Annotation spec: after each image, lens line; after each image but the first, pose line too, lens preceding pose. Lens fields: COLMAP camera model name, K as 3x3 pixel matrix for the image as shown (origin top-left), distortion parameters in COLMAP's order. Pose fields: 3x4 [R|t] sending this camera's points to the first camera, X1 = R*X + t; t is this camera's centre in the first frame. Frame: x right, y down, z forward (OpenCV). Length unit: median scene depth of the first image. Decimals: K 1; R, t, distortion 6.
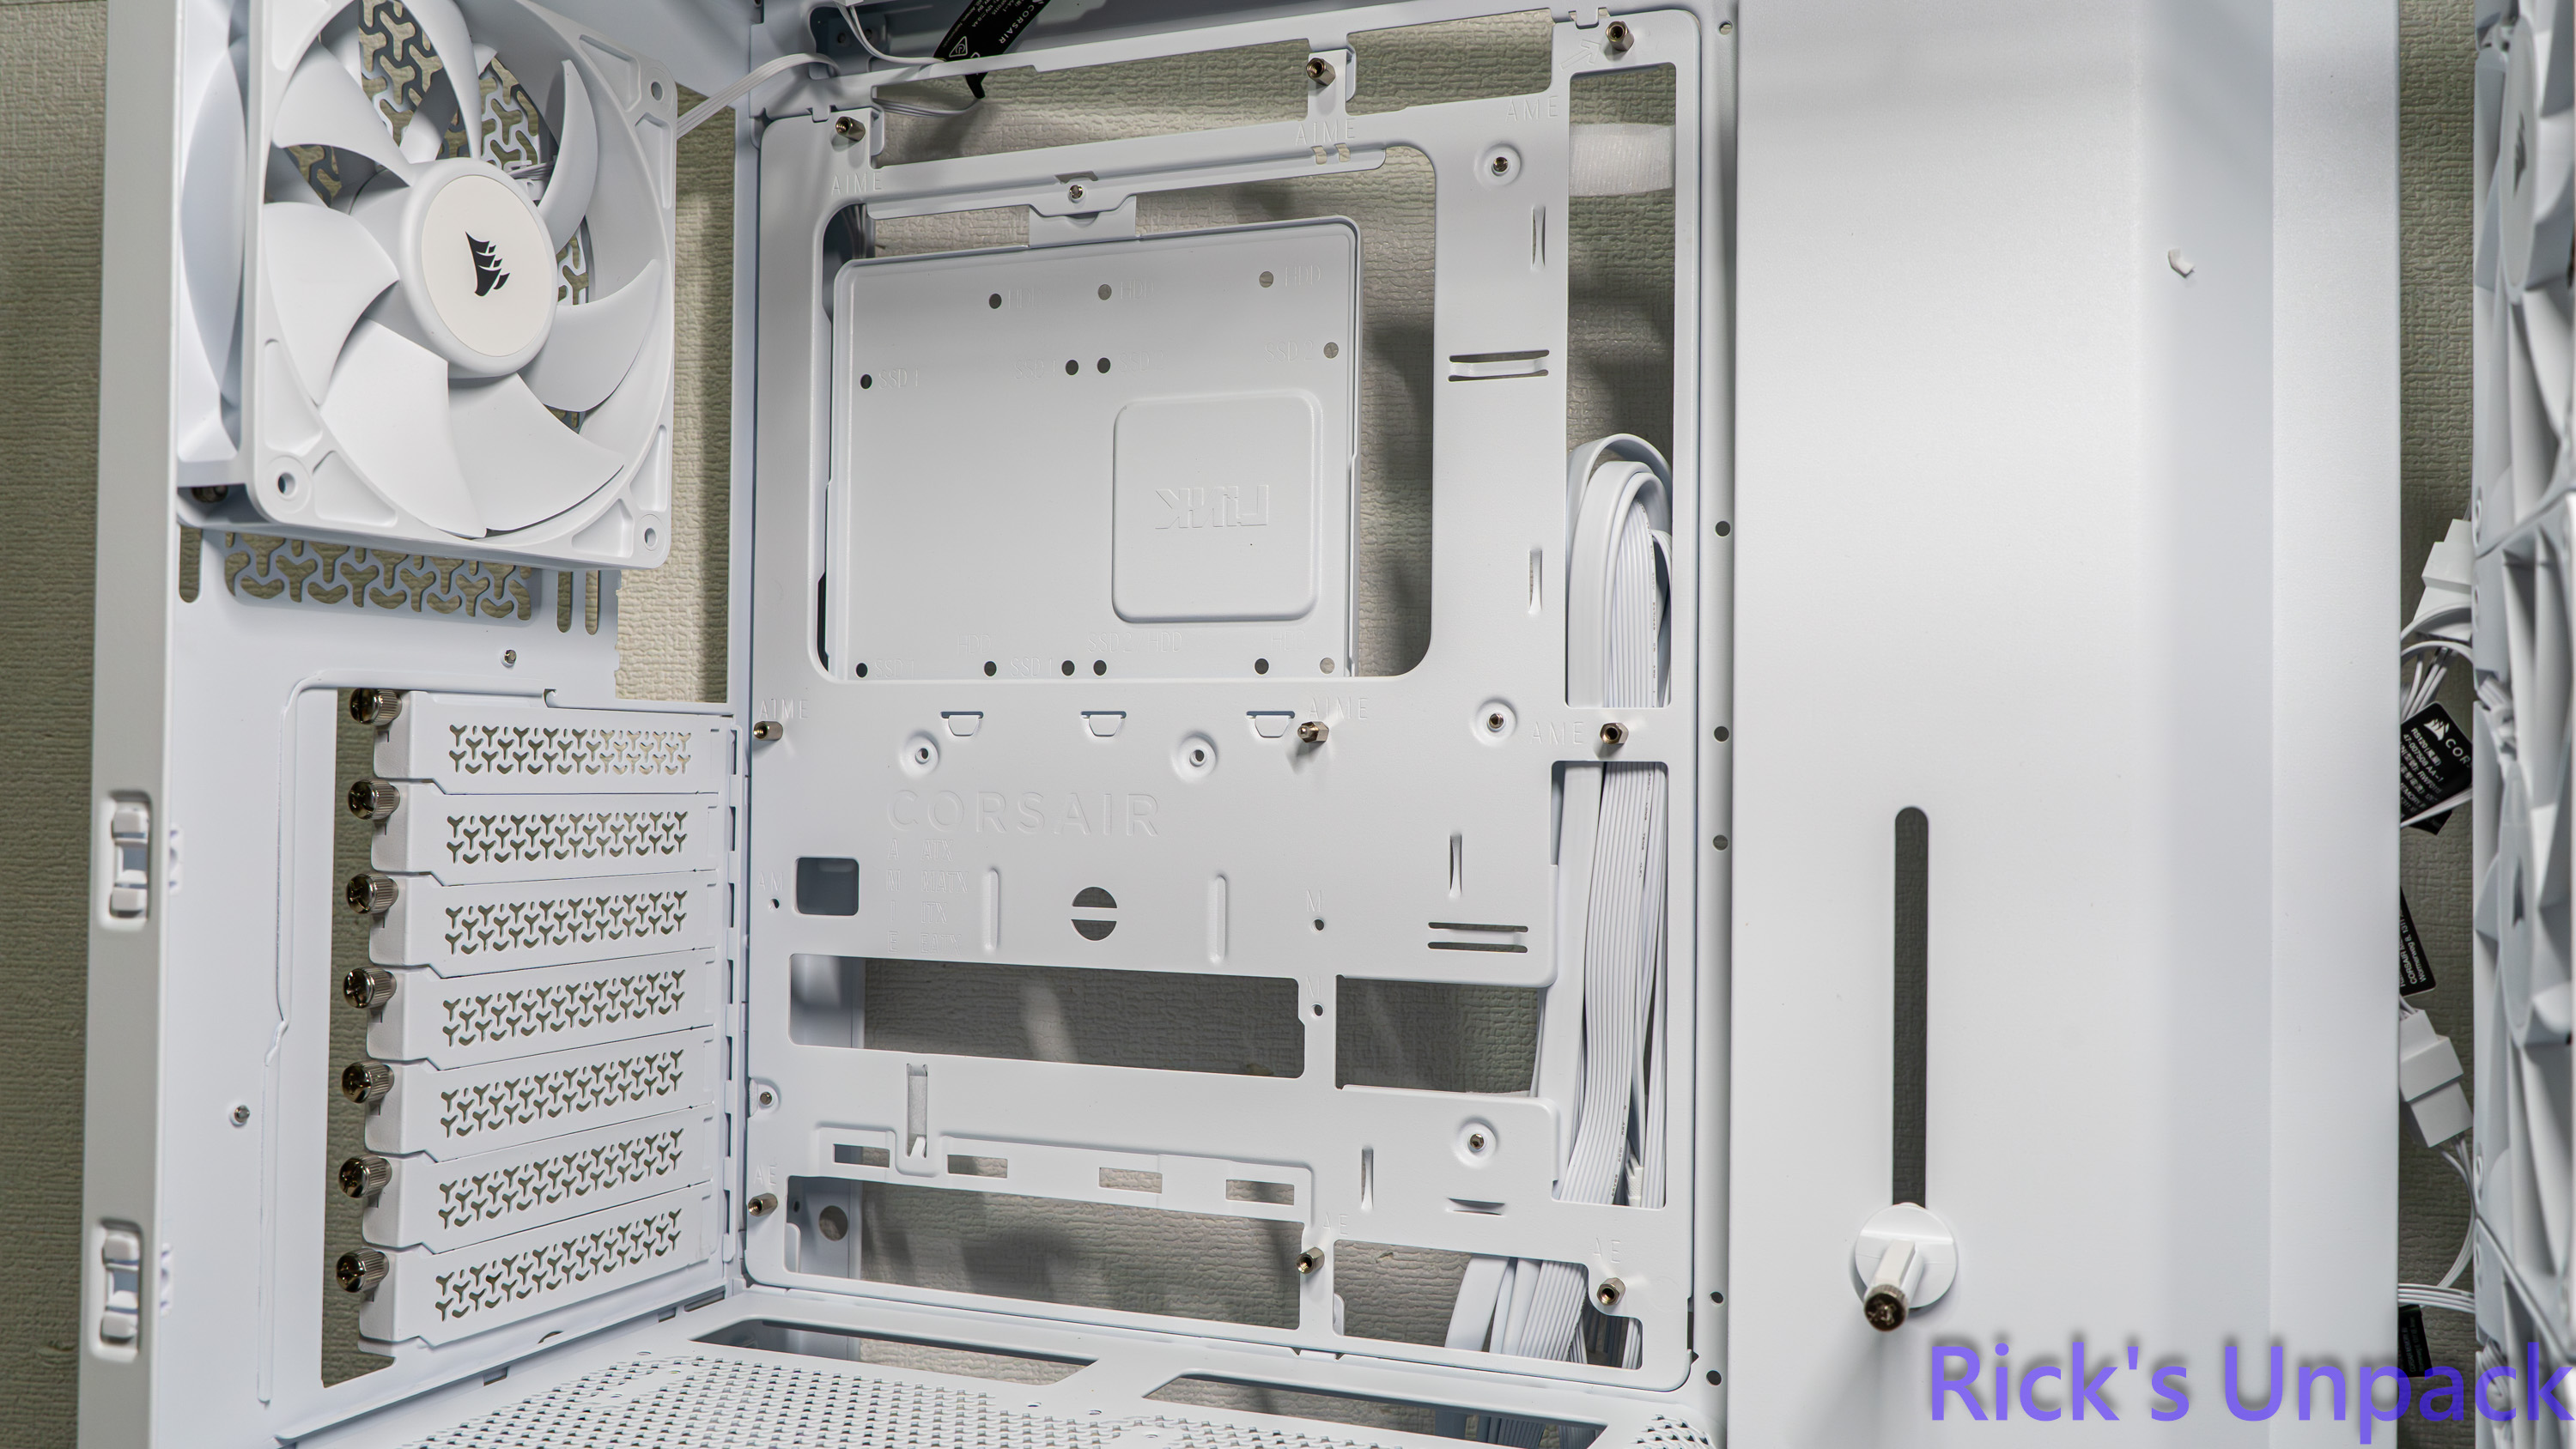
lens RADIAL K [[2219.9, 0, 1288.0], [0, 2219.9, 724.5], [0, 0, 1]] dist [-0.008076, 0.001499]
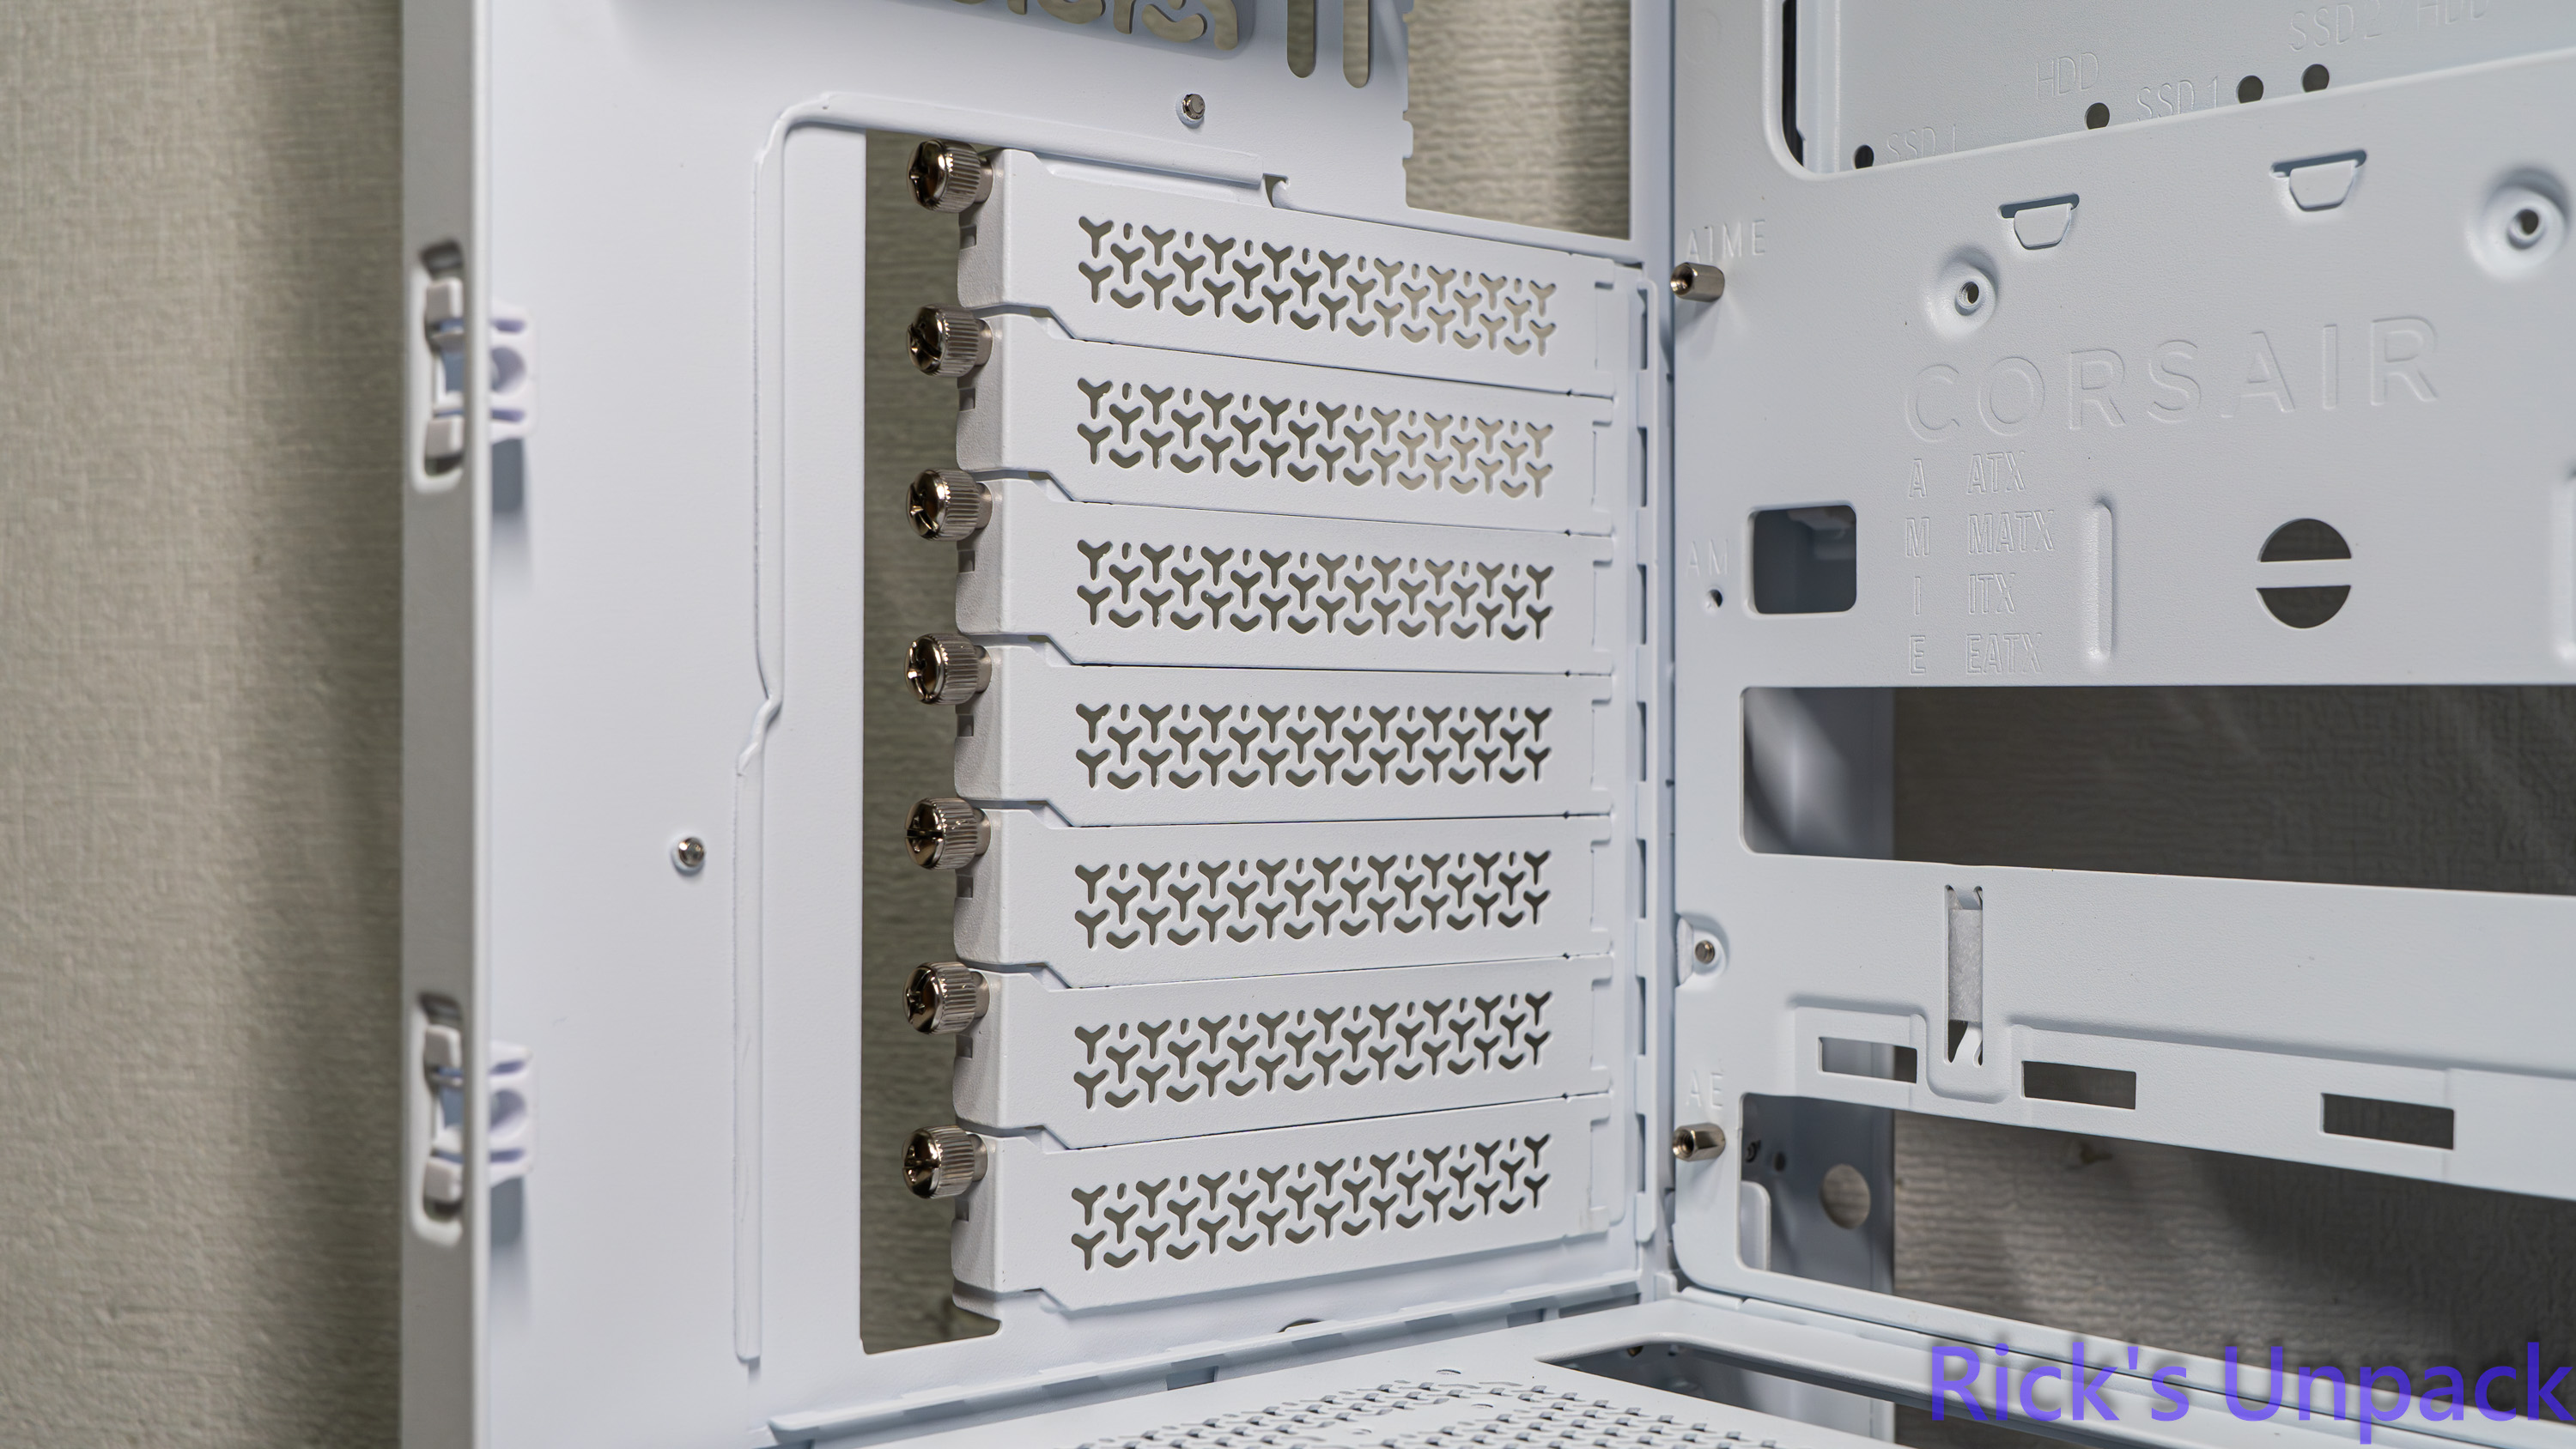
lens RADIAL K [[2941.4, 0, 1288.0], [0, 2941.4, 724.5], [0, 0, 1]] dist [-0.024687, 0.035655]
pose [[0.882084, -0.005668, -0.471058, 0.019708], [0.009654, 0.999935, 0.006047, 0.111647], [0.470994, -0.009882, 0.882081, 0.319919]]
